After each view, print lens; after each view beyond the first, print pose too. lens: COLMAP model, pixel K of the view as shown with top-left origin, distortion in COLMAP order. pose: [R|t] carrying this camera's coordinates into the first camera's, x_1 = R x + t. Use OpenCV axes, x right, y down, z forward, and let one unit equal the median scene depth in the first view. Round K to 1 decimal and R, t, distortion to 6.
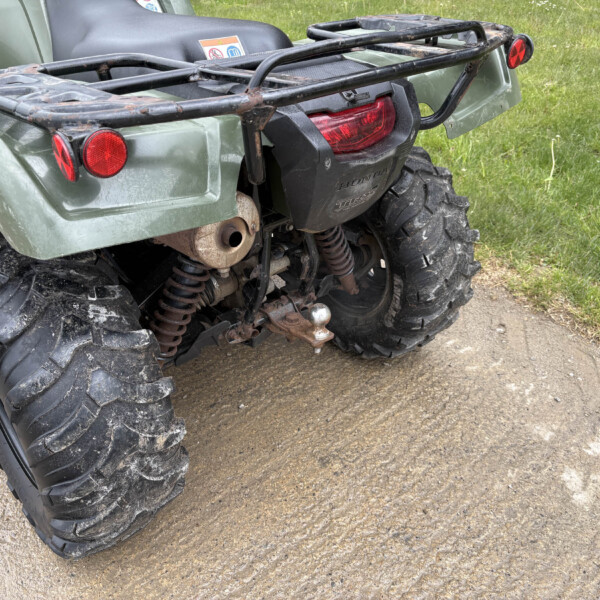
lens RADIAL K [[612.9, 0, 297.3], [0, 612.9, 287.7], [0, 0, 1]] dist [0.057753, -0.045345]
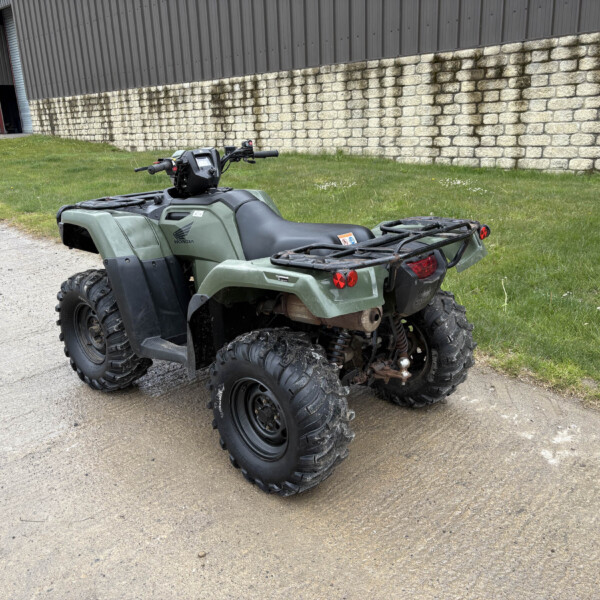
lens RADIAL K [[610.2, 0, 301.9], [0, 610.2, 280.9], [0, 0, 1]] dist [0.045876, 0.008372]
pose [[0.995968, -0.053221, 0.072214, -0.363632], [0.070752, 0.960924, -0.267618, 0.255464], [-0.055149, 0.271648, 0.960815, -0.809425]]
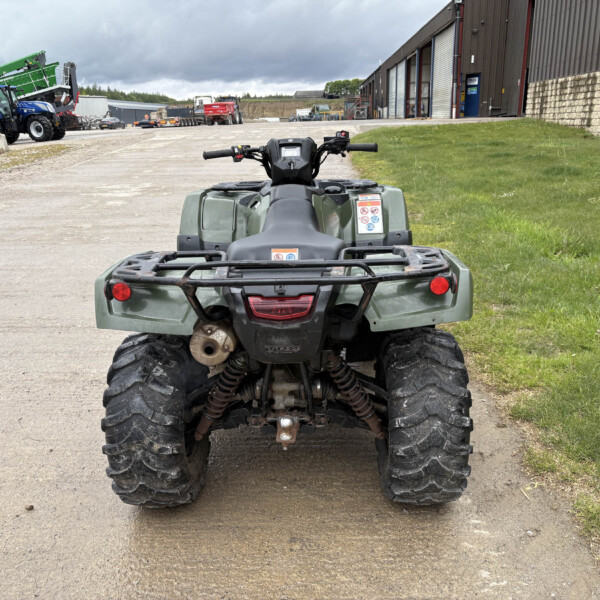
lens RADIAL K [[612.9, 0, 297.3], [0, 612.9, 287.7], [0, 0, 1]] dist [0.057753, -0.045345]
pose [[0.734324, 0.173378, -0.656283, 0.880347], [-0.331582, 0.935250, -0.123936, -0.079027], [0.592302, 0.308621, 0.744266, -0.200182]]
